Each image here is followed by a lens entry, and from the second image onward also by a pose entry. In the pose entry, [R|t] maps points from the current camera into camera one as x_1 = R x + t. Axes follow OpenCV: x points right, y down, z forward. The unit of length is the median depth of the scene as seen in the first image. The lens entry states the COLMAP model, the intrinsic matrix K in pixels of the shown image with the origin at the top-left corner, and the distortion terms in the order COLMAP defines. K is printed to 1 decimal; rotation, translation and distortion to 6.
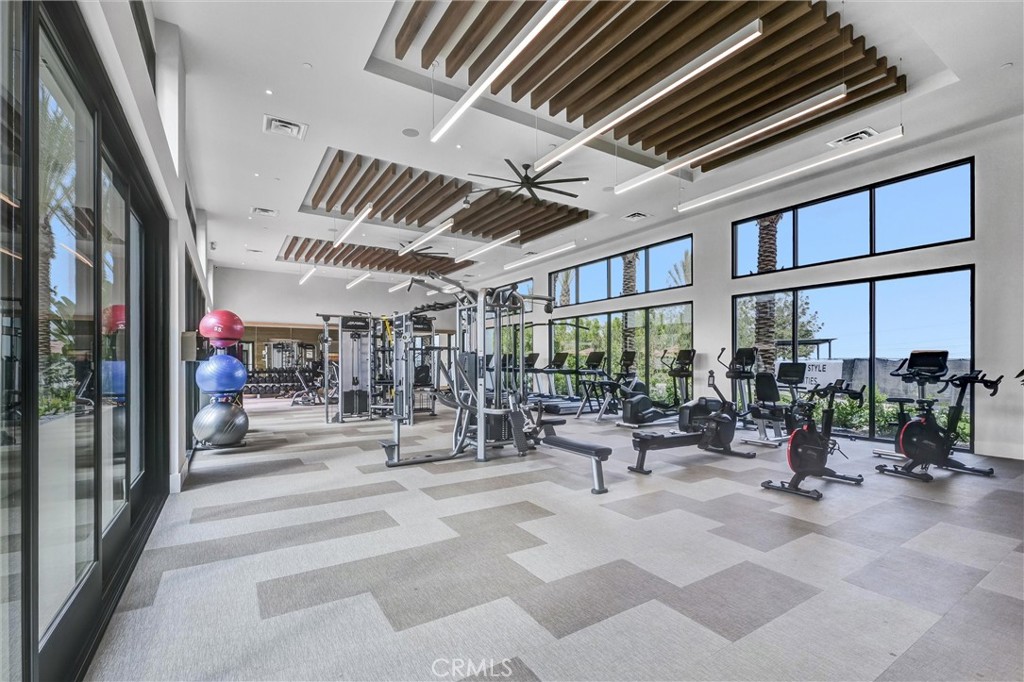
lens RADIAL K [[448.5, 0, 511.3], [0, 448.5, 356.4], [0, 0, 1]] dist [-0.000760, -0.000358]
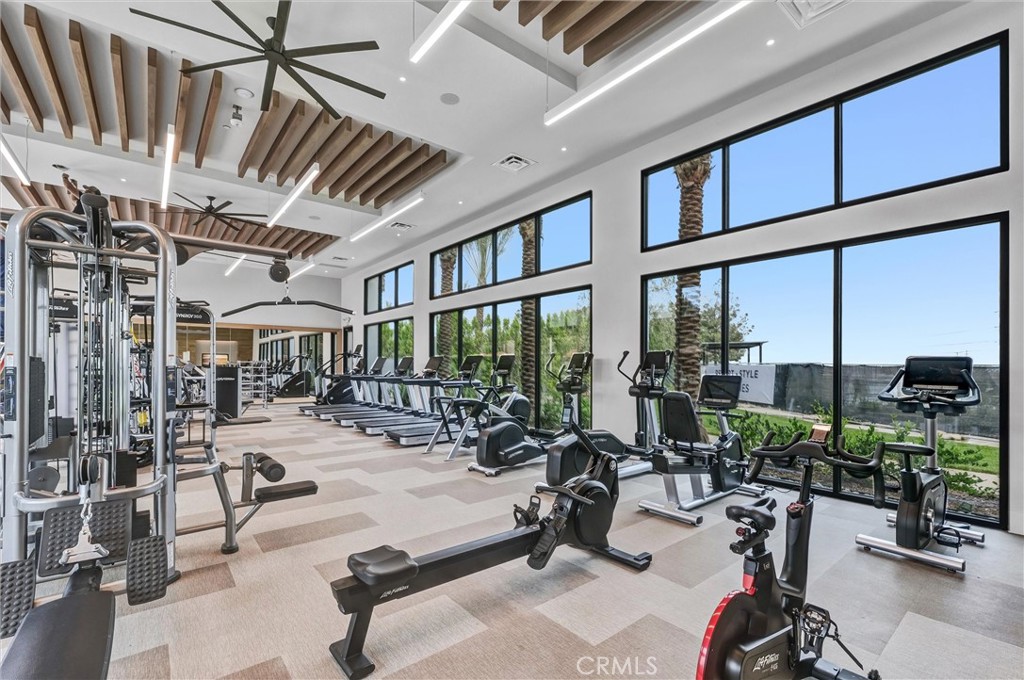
lens RADIAL K [[463.1, 0, 506.3], [0, 463.1, 359.8], [0, 0, 1]] dist [0.001378, 0.000374]
pose [[0.992669, 0.001526, 0.120853, 0.213085], [-0.001666, 0.999998, 0.001061, -0.005948], [-0.120852, -0.001254, 0.992670, 0.334414]]
